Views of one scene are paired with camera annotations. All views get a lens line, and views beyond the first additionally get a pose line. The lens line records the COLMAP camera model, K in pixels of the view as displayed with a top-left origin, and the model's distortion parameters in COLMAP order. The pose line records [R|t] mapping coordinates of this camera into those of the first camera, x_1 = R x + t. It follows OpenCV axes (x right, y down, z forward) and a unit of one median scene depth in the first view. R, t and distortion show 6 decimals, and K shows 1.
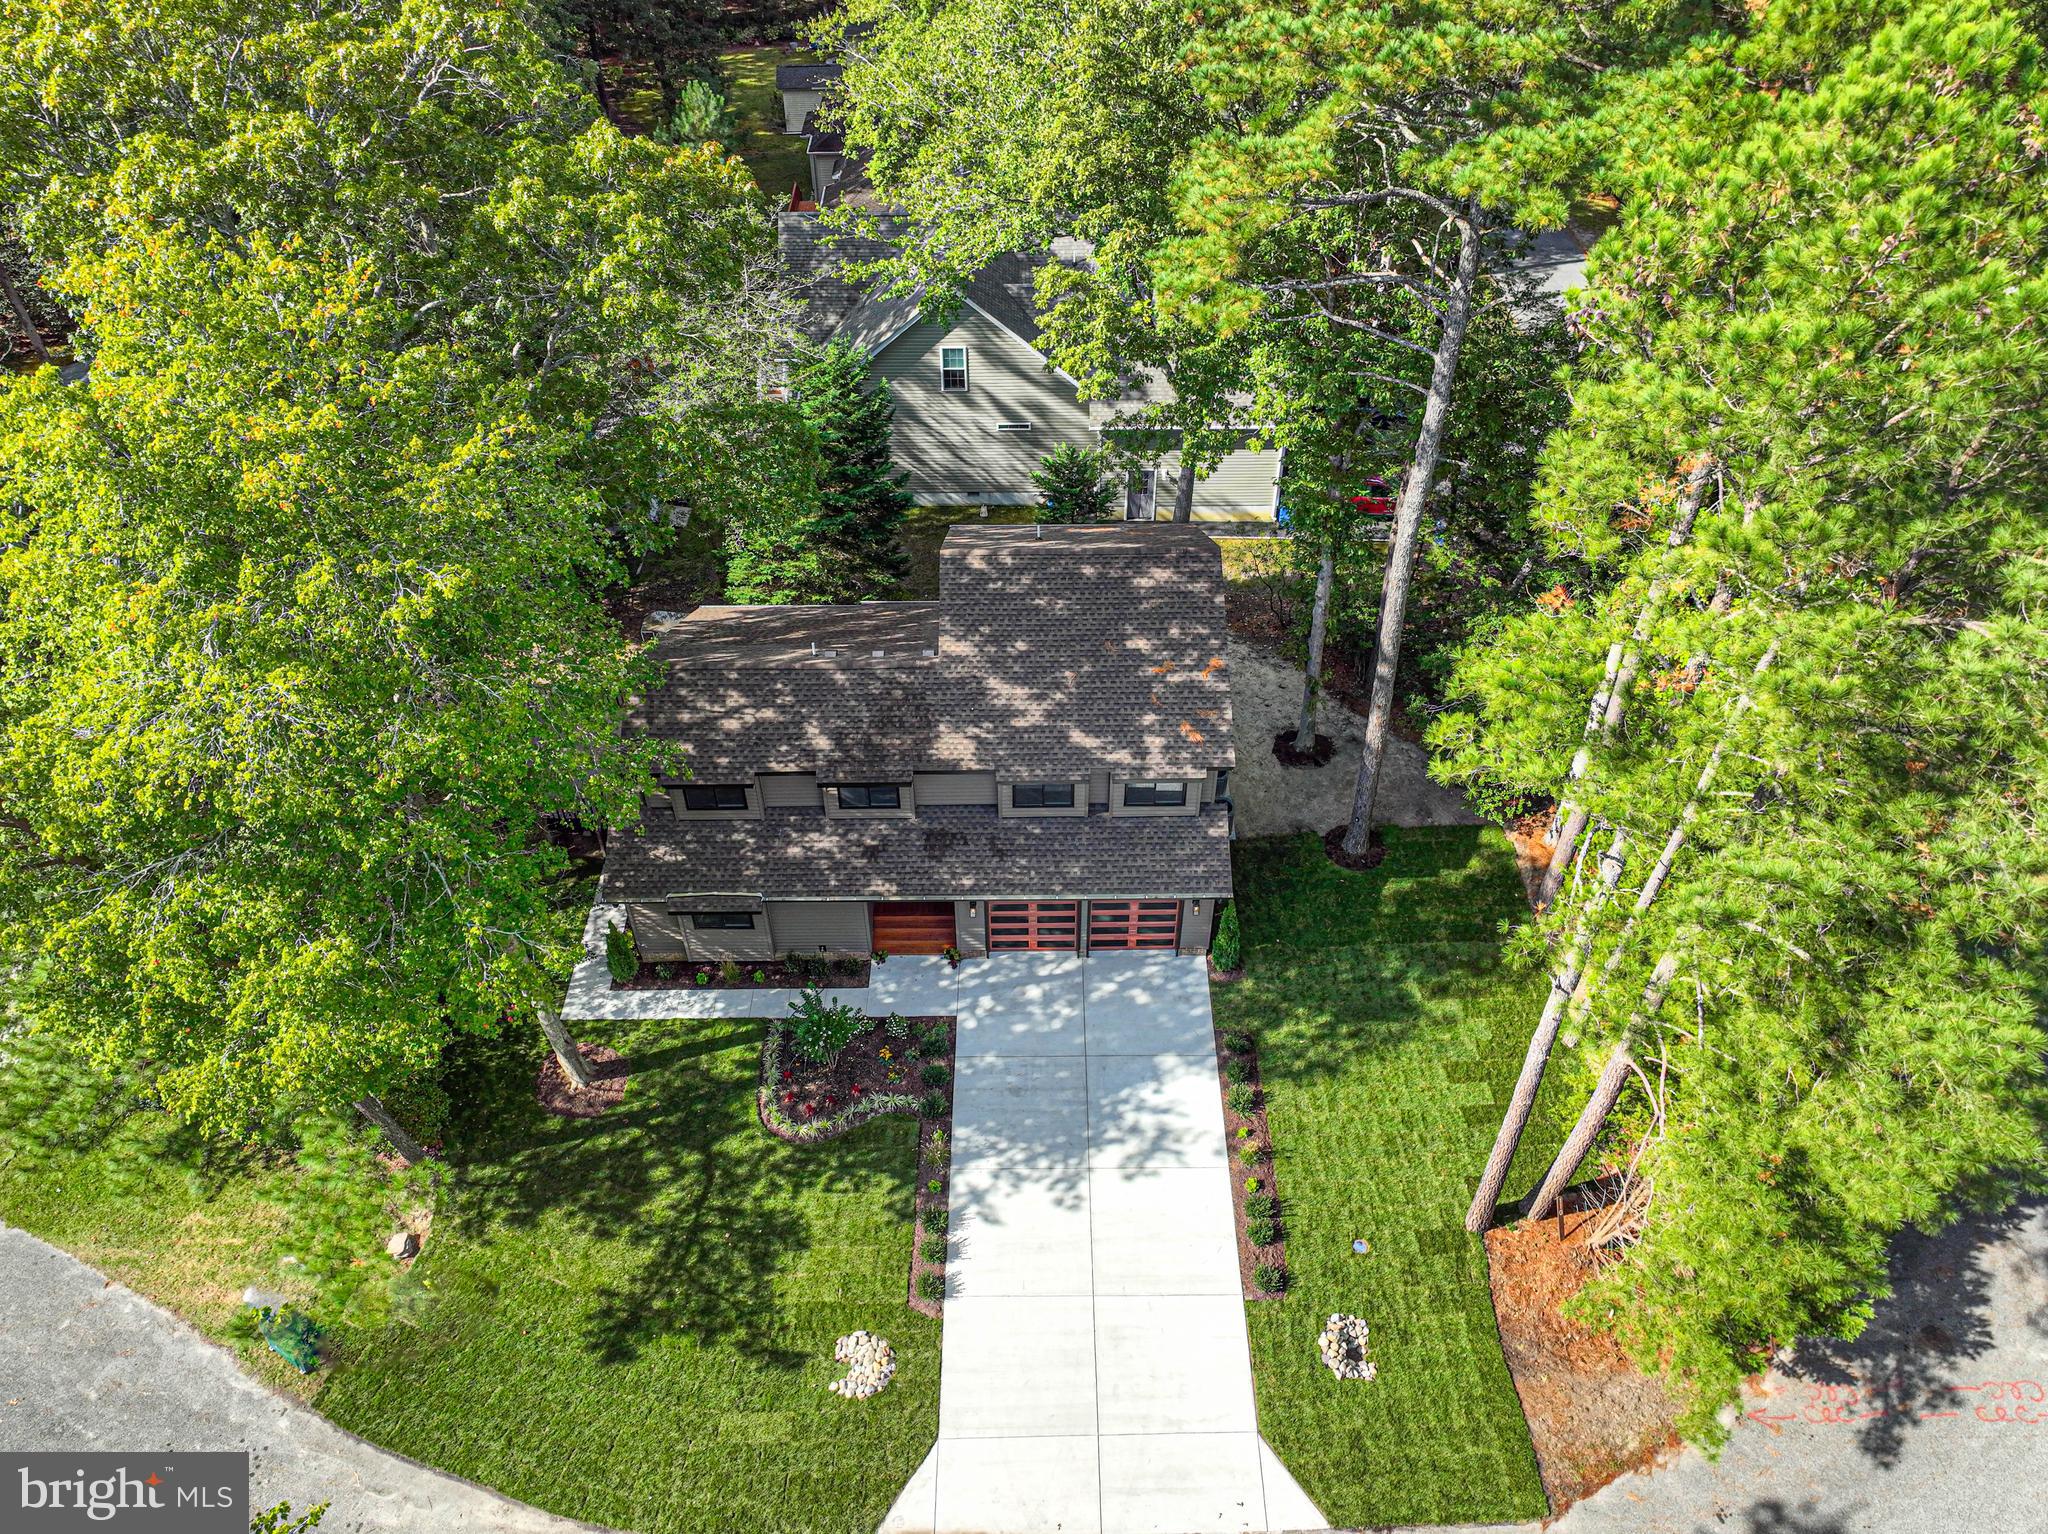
lens RADIAL K [[1451.8, 0, 1024.0], [0, 1451.8, 767.0], [0, 0, 1]] dist [0.007000, 0.006753]
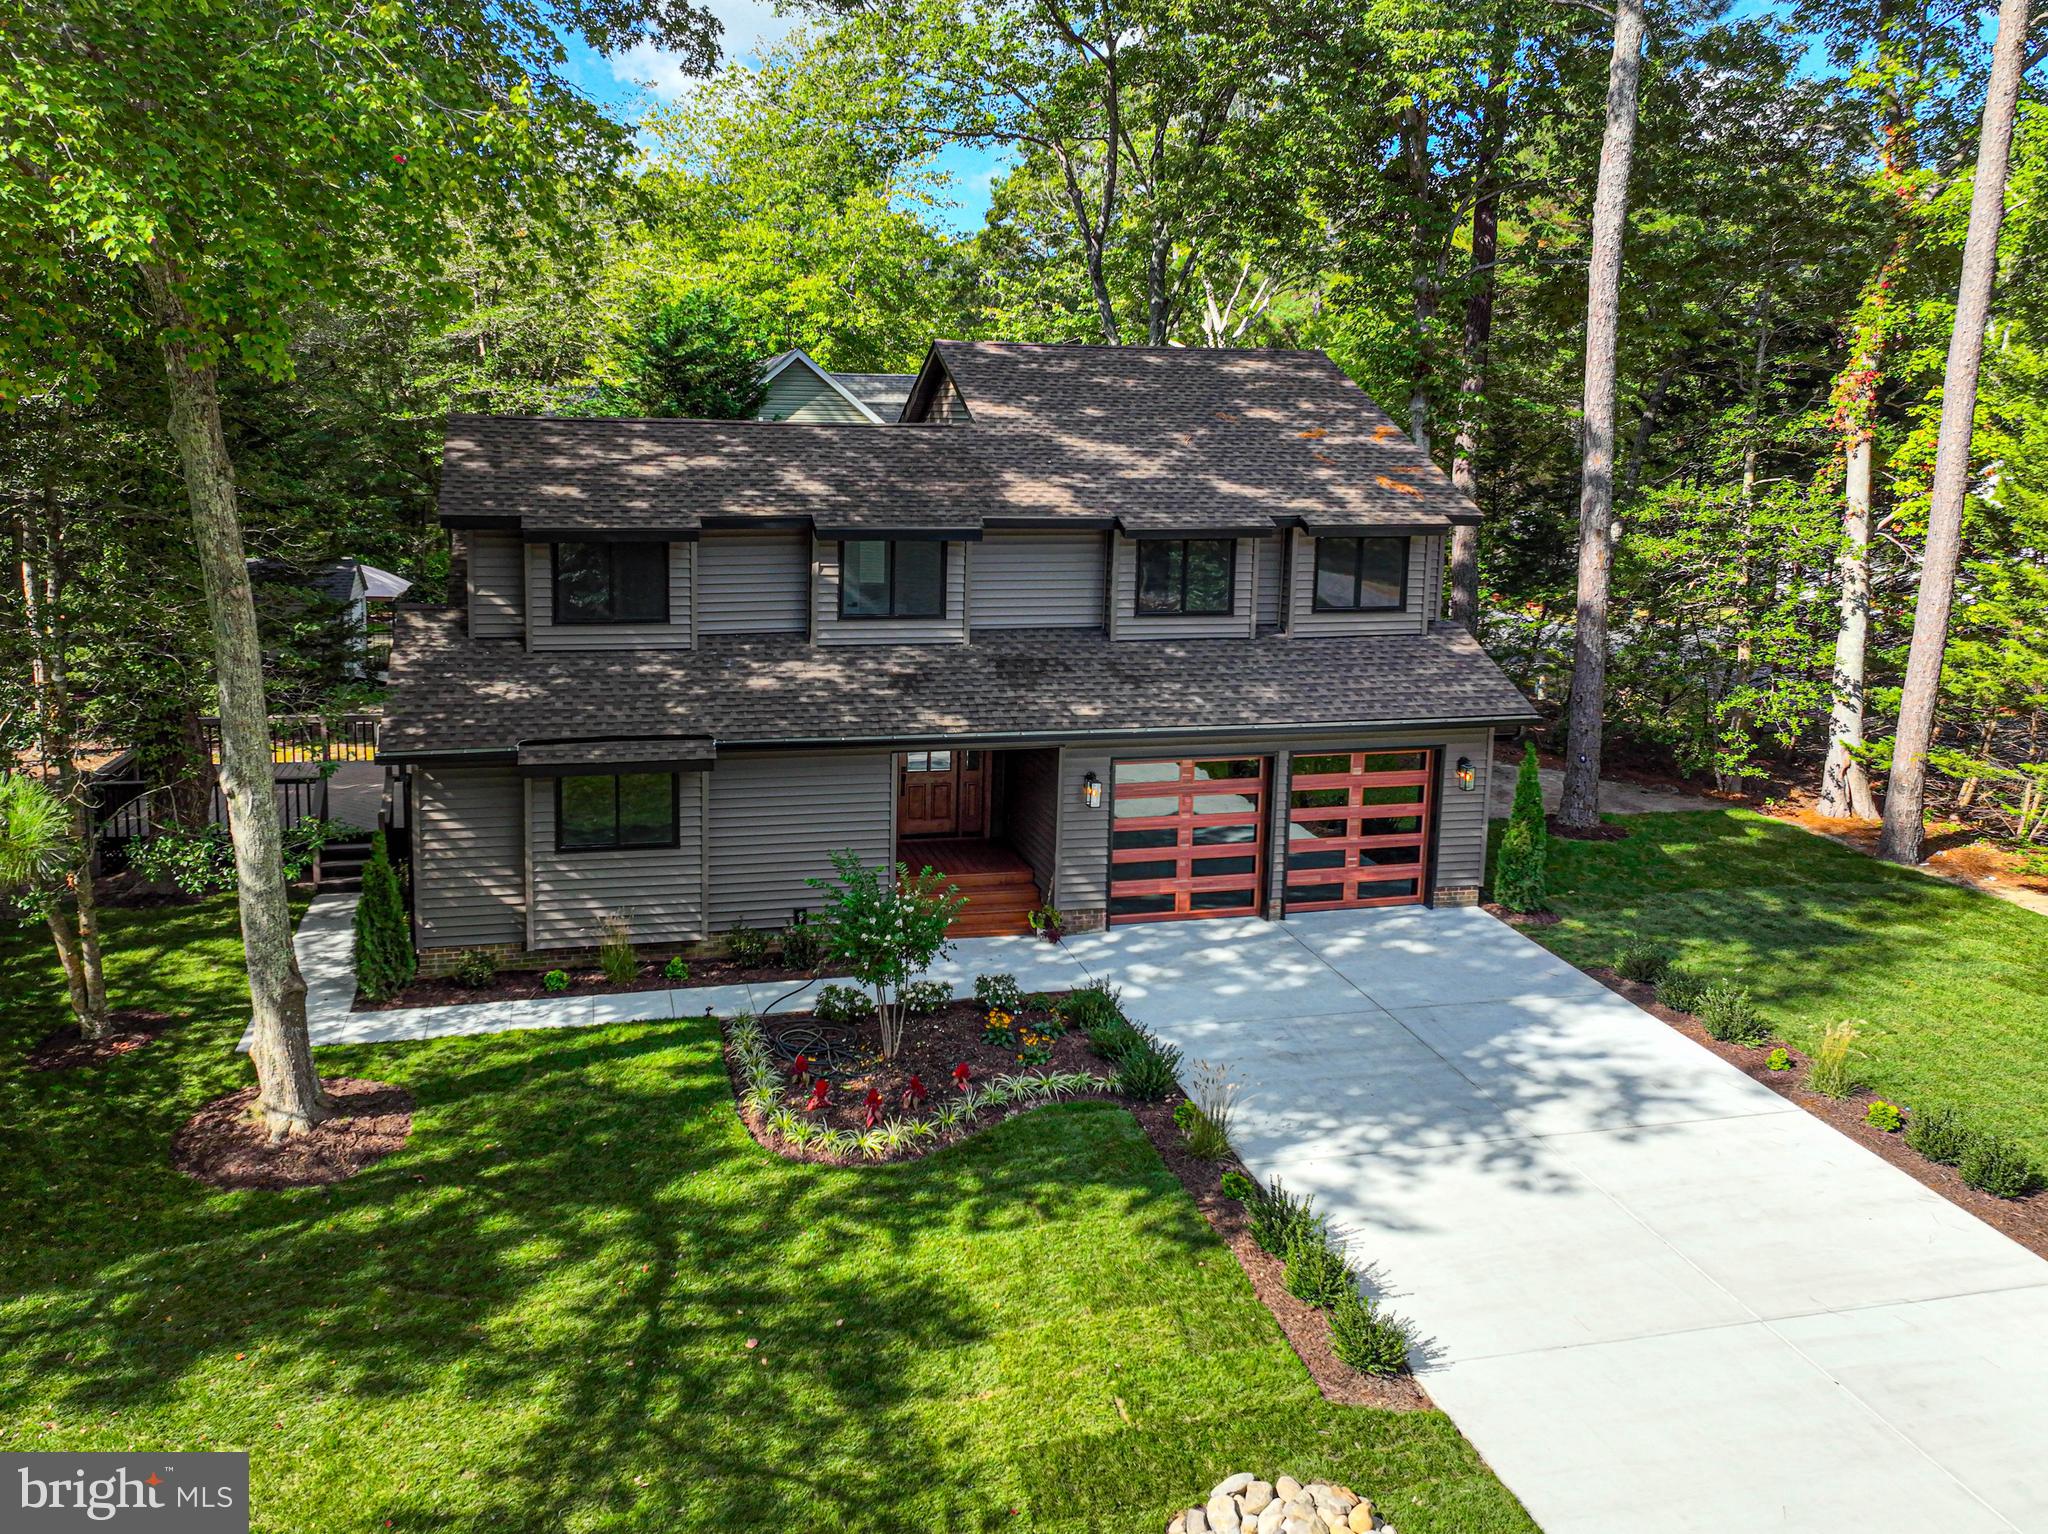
lens RADIAL K [[1510.0, 0, 931.3], [0, 1510.0, 632.7], [0, 0, 1]] dist [0.003357, 0.005131]
pose [[0.974537, -0.008077, 0.224081, -0.226972], [0.133209, 0.824736, -0.549605, 0.363355], [-0.180368, 0.565460, 0.804812, 0.552588]]
